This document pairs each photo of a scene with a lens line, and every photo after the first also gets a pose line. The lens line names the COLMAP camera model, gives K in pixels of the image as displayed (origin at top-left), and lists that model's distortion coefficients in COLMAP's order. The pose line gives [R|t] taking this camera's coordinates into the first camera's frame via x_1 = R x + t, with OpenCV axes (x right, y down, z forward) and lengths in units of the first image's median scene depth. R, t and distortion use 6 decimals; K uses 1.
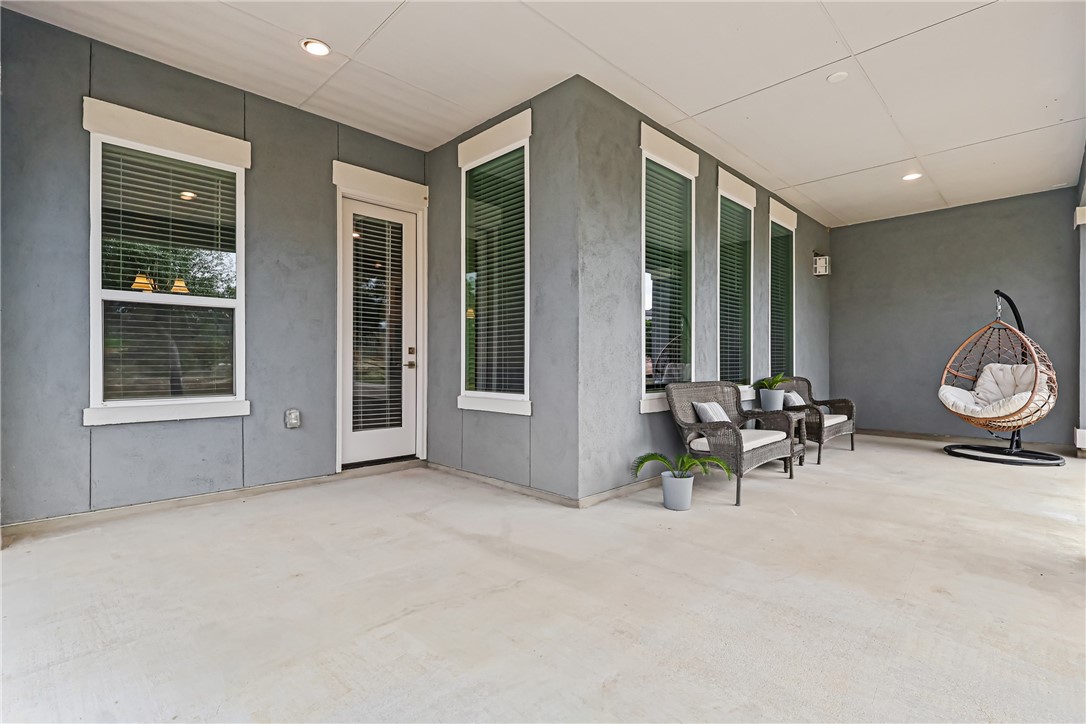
lens RADIAL K [[509.3, 0, 539.2], [0, 509.3, 362.7], [0, 0, 1]] dist [-0.007642, 0.001446]
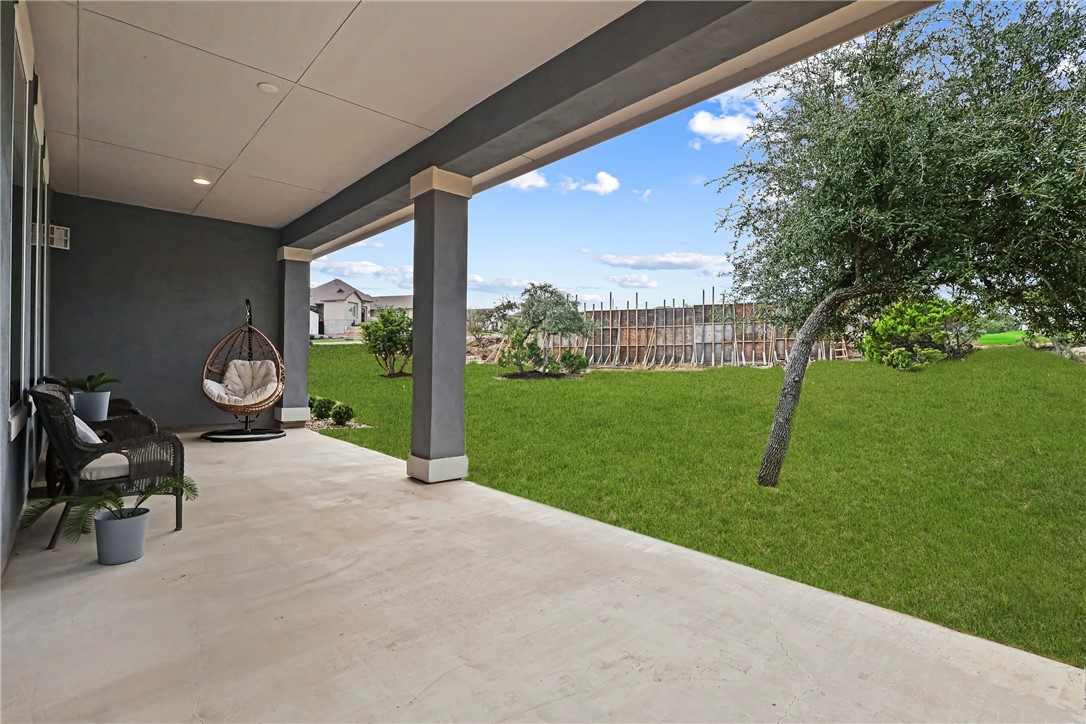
lens RADIAL K [[509.3, 0, 542.7], [0, 509.3, 362.7], [0, 0, 1]] dist [-0.007642, 0.001446]
pose [[0.025880, -0.000949, 0.999665, -0.390396], [-0.014349, 0.999896, 0.001321, -0.004431], [-0.999562, -0.014378, 0.025864, 0.344217]]
